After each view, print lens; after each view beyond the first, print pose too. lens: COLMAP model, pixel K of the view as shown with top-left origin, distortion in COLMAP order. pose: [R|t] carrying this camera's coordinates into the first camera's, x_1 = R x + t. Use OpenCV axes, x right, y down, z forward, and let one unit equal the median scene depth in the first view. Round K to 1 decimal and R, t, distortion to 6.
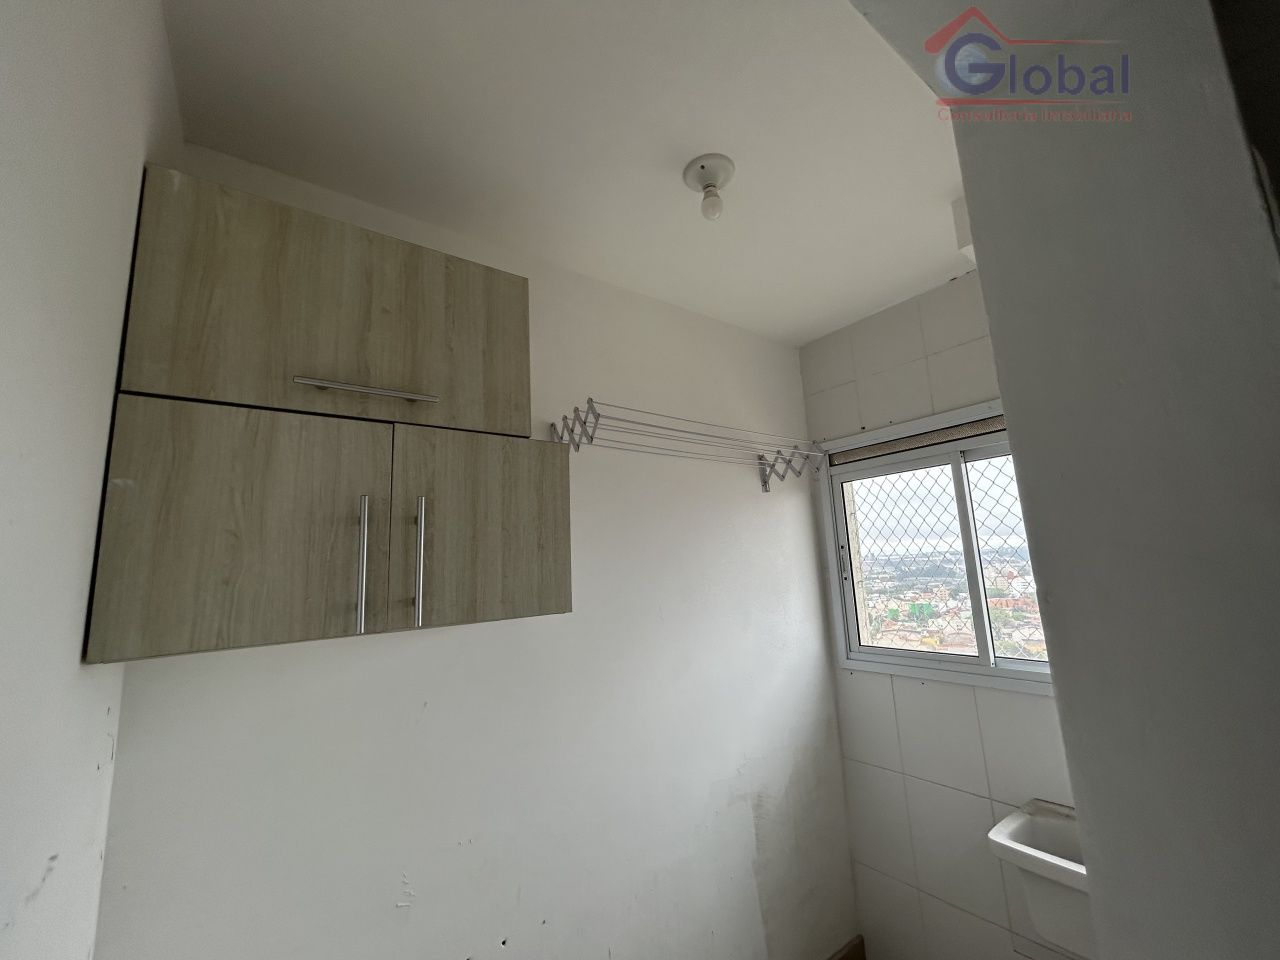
lens RADIAL K [[517.8, 0, 639.4], [0, 517.8, 480.1], [0, 0, 1]] dist [-0.001896, 0.001074]
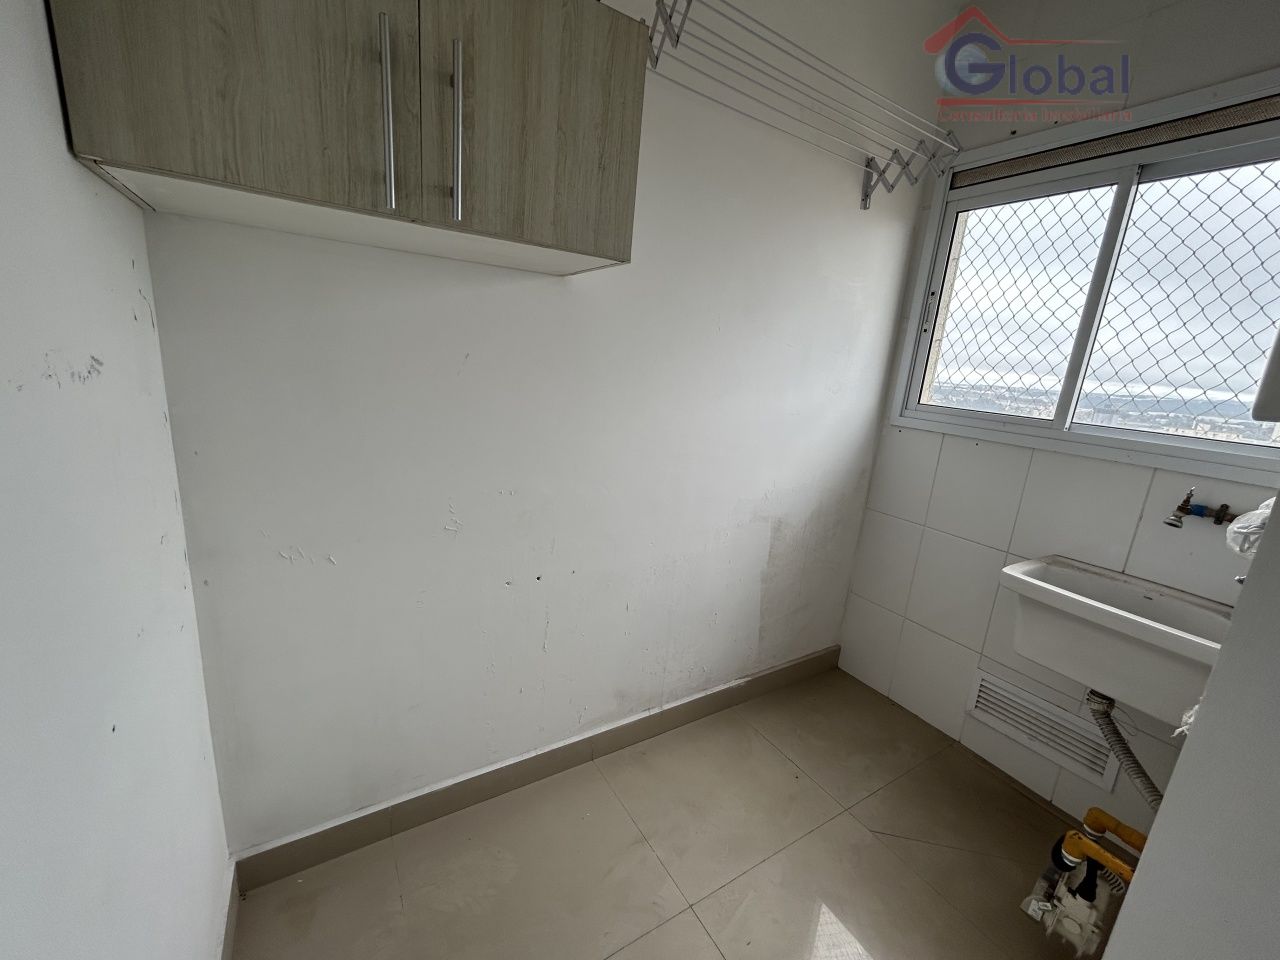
lens RADIAL K [[517.8, 0, 639.1], [0, 517.8, 484.3], [0, 0, 1]] dist [-0.001896, 0.001074]
pose [[0.989037, 0.141961, -0.040651, -0.018959], [-0.114634, 0.911656, 0.394643, 0.167839], [0.093084, -0.385656, 0.917935, 0.042107]]
